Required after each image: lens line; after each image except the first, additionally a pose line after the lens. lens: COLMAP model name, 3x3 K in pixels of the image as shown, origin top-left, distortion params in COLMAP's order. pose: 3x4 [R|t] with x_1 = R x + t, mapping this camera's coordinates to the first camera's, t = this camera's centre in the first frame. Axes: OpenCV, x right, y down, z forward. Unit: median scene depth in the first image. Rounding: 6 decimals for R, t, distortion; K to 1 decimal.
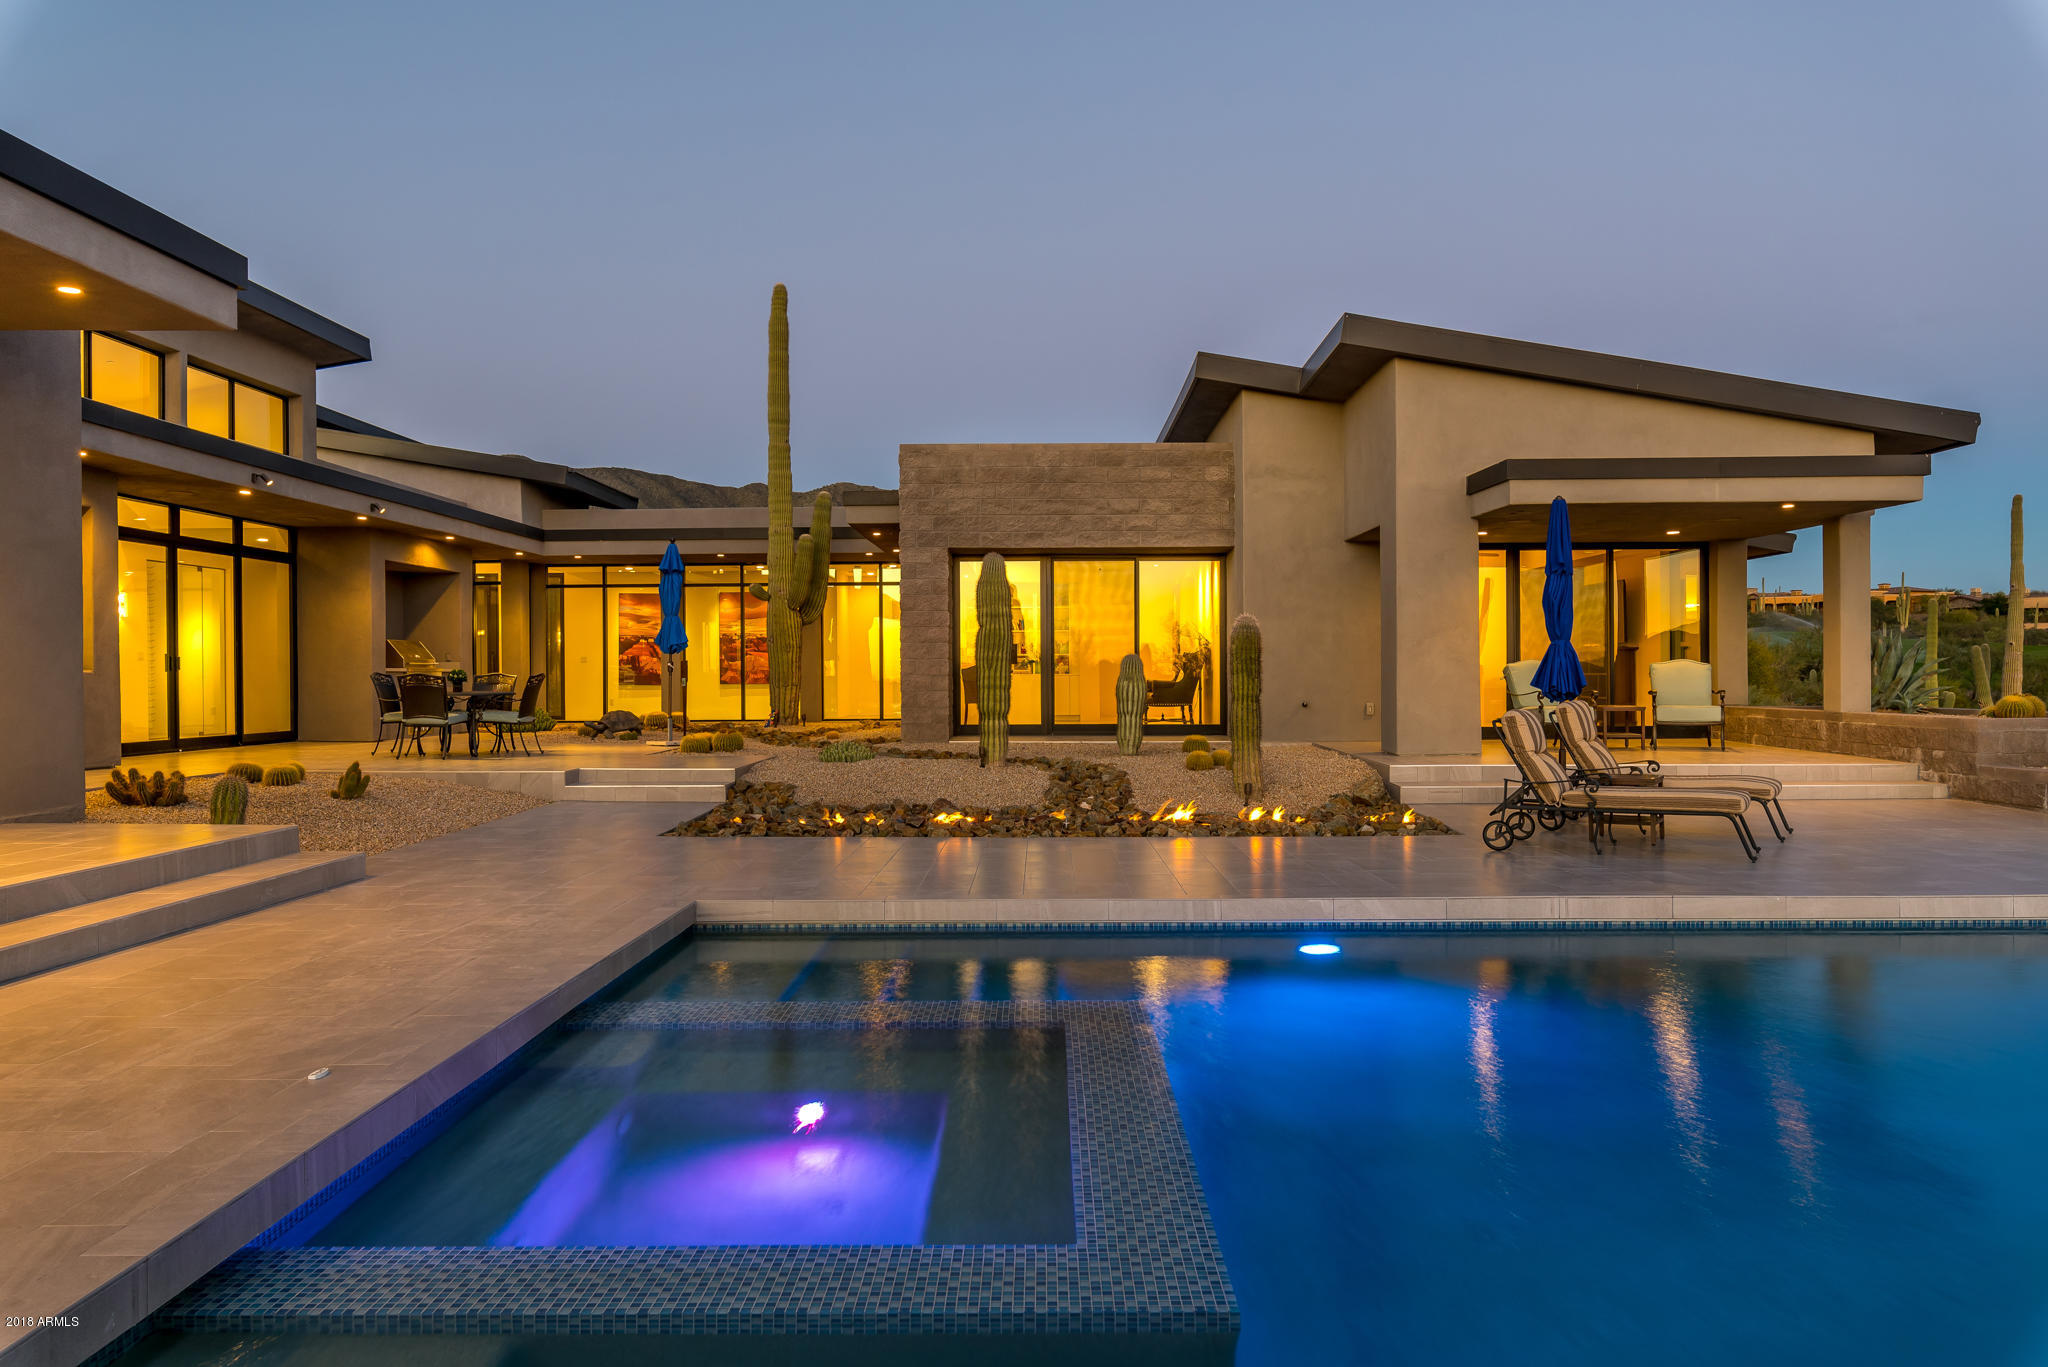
lens RADIAL K [[1389.2, 0, 1024.0], [0, 1389.2, 683.5], [0, 0, 1]] dist [0.002721, 0.001788]
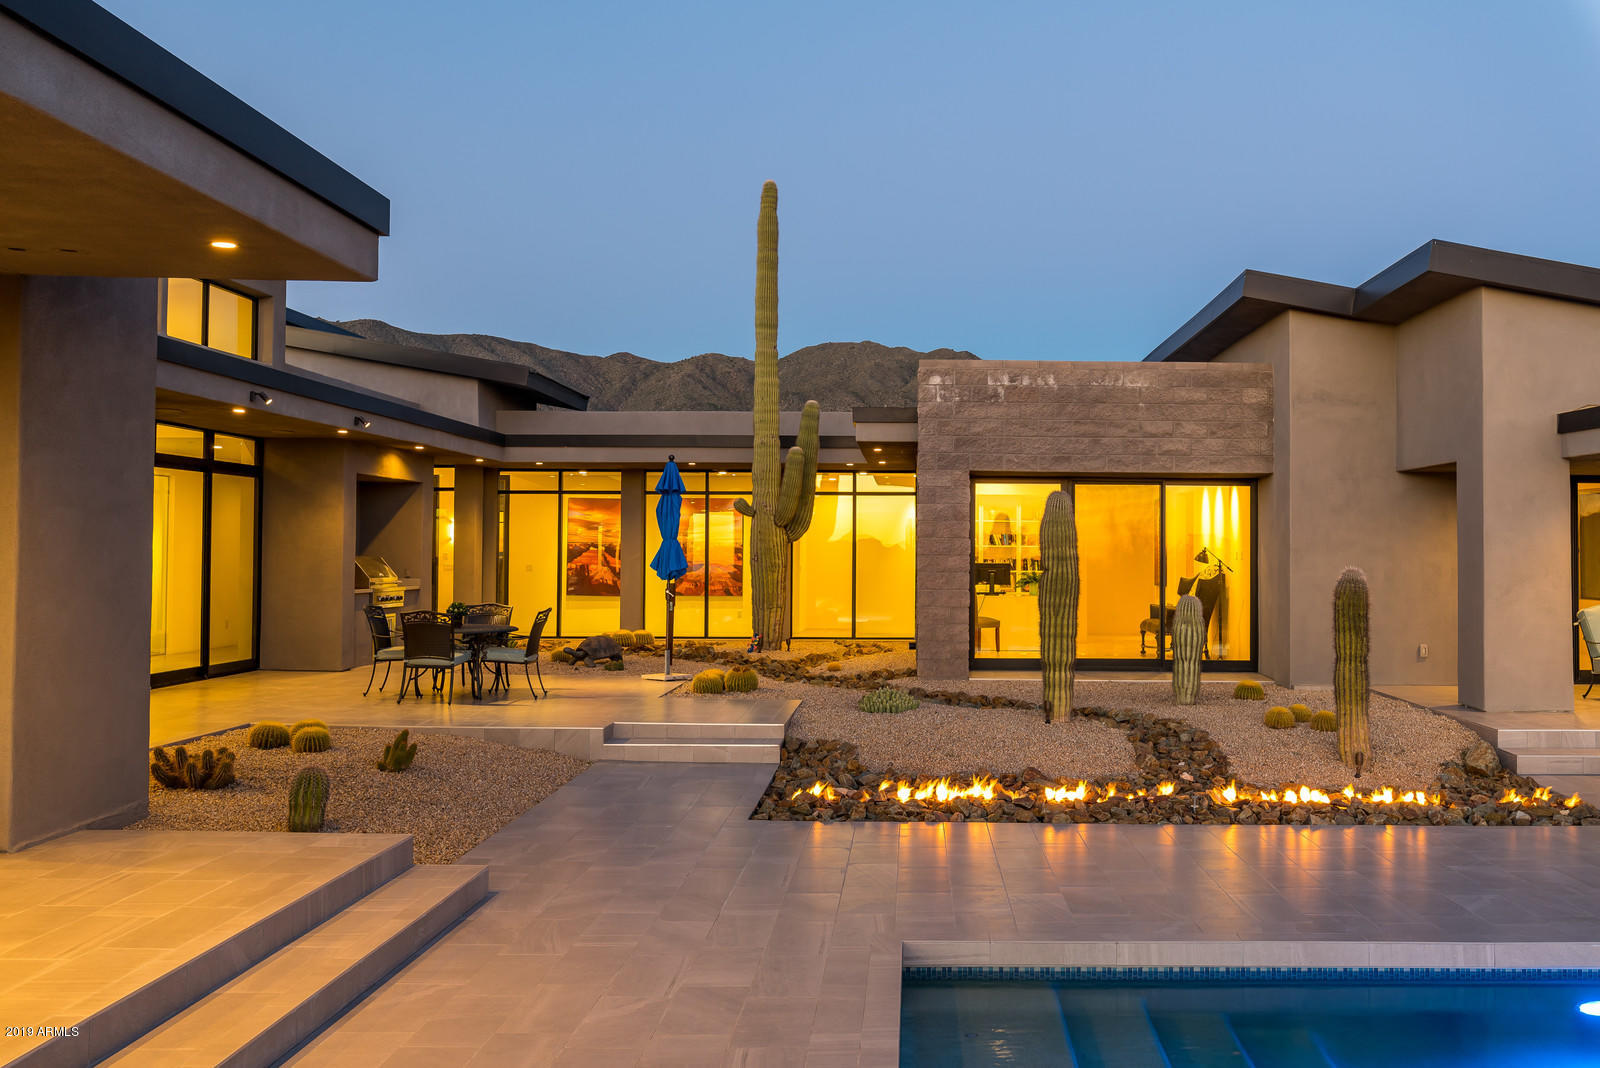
lens RADIAL K [[1431.5, 0, 929.1], [0, 1431.5, 522.8], [0, 0, 1]] dist [0.002211, 0.001158]
pose [[0.999630, 0.013068, 0.023869, -0.109603], [-0.012395, 0.999527, -0.028129, -0.036976], [-0.024225, 0.027823, 0.999319, 0.040401]]
